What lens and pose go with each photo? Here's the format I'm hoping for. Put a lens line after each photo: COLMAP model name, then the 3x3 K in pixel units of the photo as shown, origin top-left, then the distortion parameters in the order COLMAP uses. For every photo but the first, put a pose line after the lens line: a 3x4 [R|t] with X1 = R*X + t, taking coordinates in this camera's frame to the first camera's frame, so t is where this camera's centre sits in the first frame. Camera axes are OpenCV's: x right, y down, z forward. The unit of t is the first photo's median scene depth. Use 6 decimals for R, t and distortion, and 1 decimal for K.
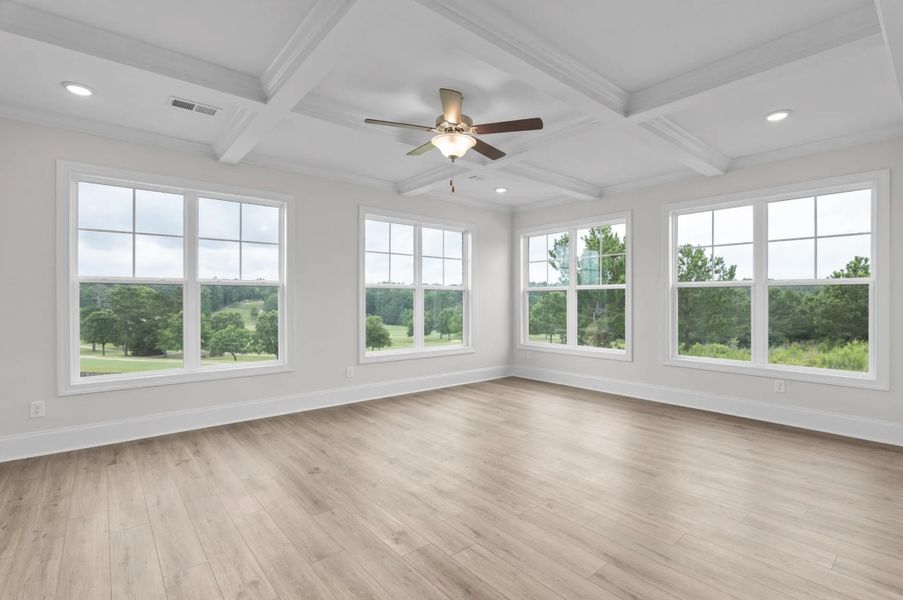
lens RADIAL K [[422.0, 0, 452.3], [0, 422.0, 302.7], [0, 0, 1]] dist [-0.020271, 0.002182]
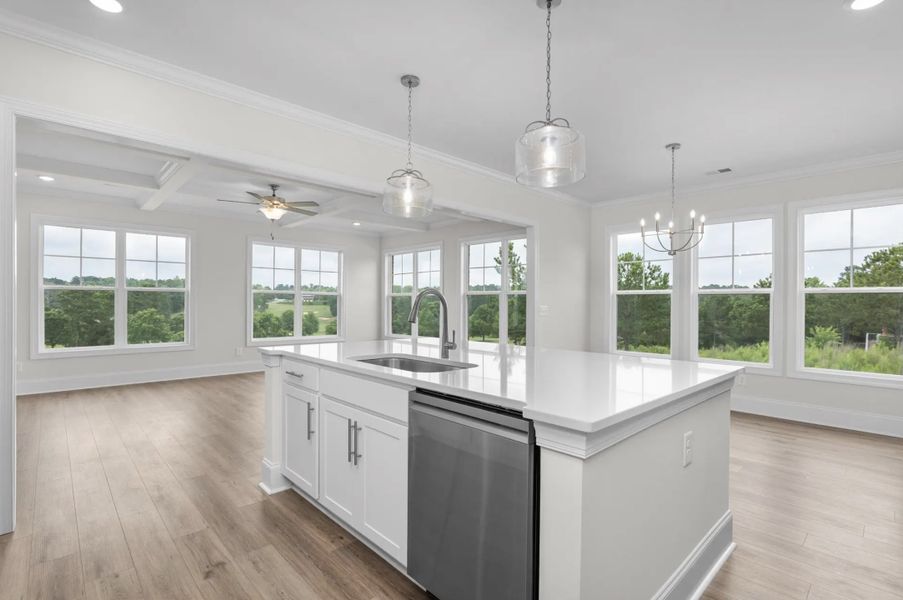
lens RADIAL K [[422.0, 0, 453.8], [0, 422.0, 304.3], [0, 0, 1]] dist [-0.020271, 0.002182]
pose [[0.997437, 0.008587, 0.071033, 0.331849], [-0.008392, 0.999960, -0.003044, 0.002029], [-0.071057, 0.002440, 0.997469, -0.414647]]
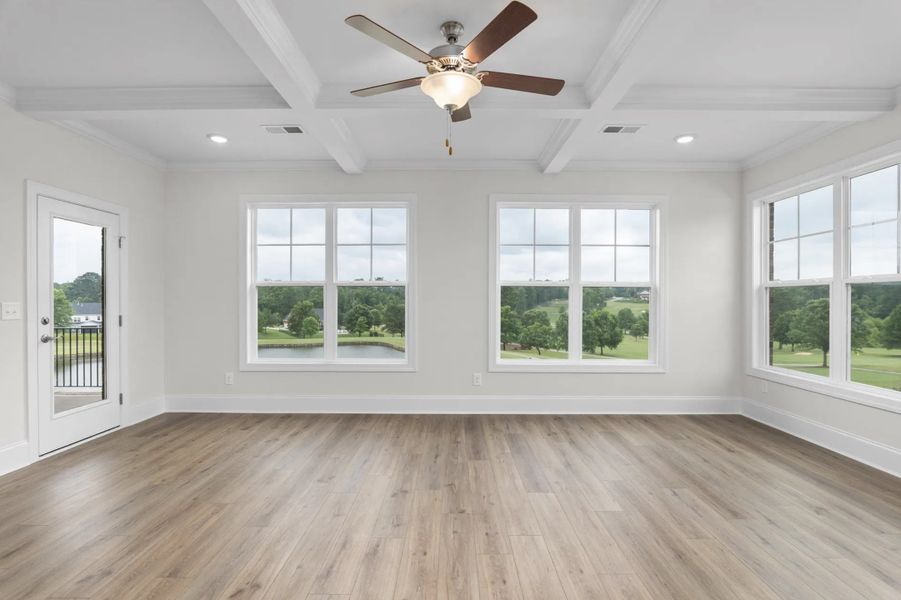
lens RADIAL K [[421.1, 0, 448.4], [0, 421.1, 301.2], [0, 0, 1]] dist [-0.020271, 0.002182]
pose [[0.763181, 0.005550, -0.646161, 0.253811], [-0.007082, 0.999975, 0.000224, -0.002645], [0.646146, 0.004405, 0.763201, 0.232155]]
